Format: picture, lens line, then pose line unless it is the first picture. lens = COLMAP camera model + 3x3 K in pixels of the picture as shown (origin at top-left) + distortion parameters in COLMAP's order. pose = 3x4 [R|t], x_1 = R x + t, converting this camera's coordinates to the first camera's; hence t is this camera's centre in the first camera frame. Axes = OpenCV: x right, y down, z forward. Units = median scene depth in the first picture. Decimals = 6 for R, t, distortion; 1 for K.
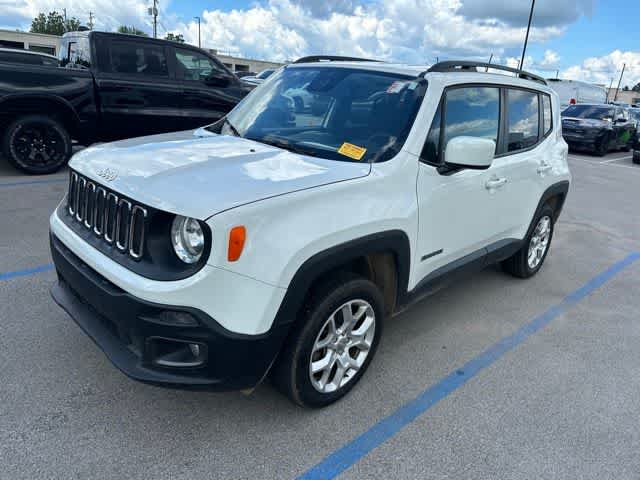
lens RADIAL K [[452.0, 0, 320.0], [0, 452.0, 240.0], [0, 0, 1]] dist [0.034134, -0.032160]
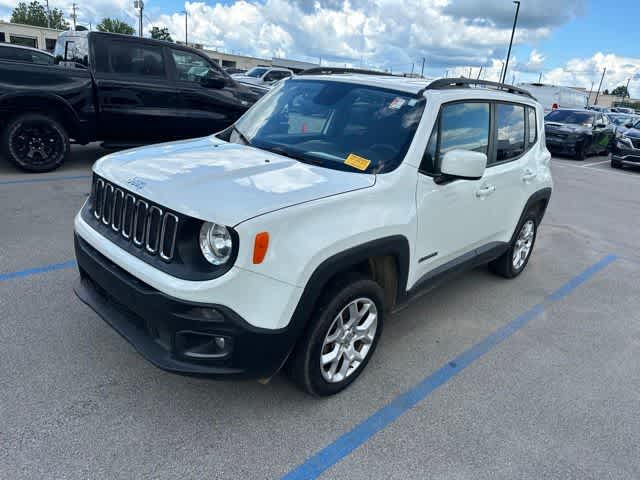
lens RADIAL K [[451.7, 0, 322.7], [0, 451.7, 240.1], [0, 0, 1]] dist [0.034042, -0.030878]
pose [[0.999271, 0.008053, 0.037324, -0.049330], [-0.008265, 0.999950, 0.005553, -0.012573], [-0.037278, -0.005857, 0.999288, -0.082879]]
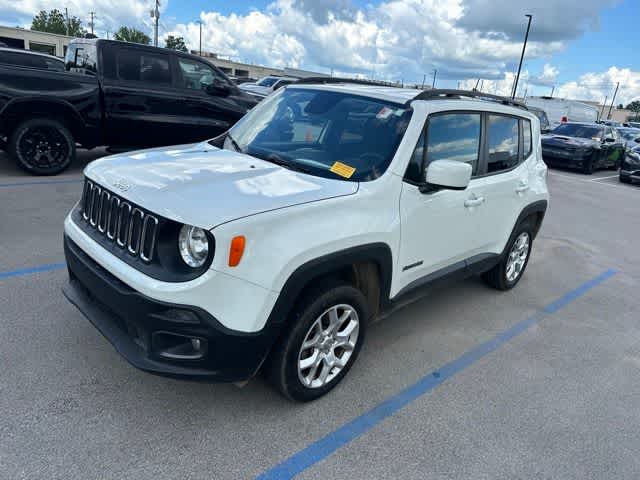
lens RADIAL K [[452.0, 0, 320.0], [0, 452.0, 240.0], [0, 0, 1]] dist [0.034134, -0.032160]
pose [[0.999411, 0.031783, 0.012971, 0.006181], [-0.031598, 0.999399, -0.014233, -0.007274], [-0.013415, 0.013815, 0.999815, -0.095114]]
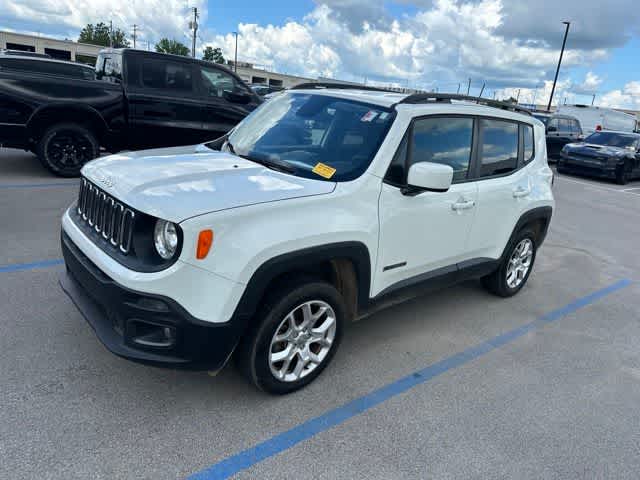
lens RADIAL K [[452.0, 0, 320.0], [0, 452.0, 240.0], [0, 0, 1]] dist [0.034134, -0.032160]
pose [[0.997074, 0.052480, -0.055576, 0.125261], [-0.054158, 0.998107, -0.029131, 0.010317], [0.053942, 0.032056, 0.998029, -0.119722]]
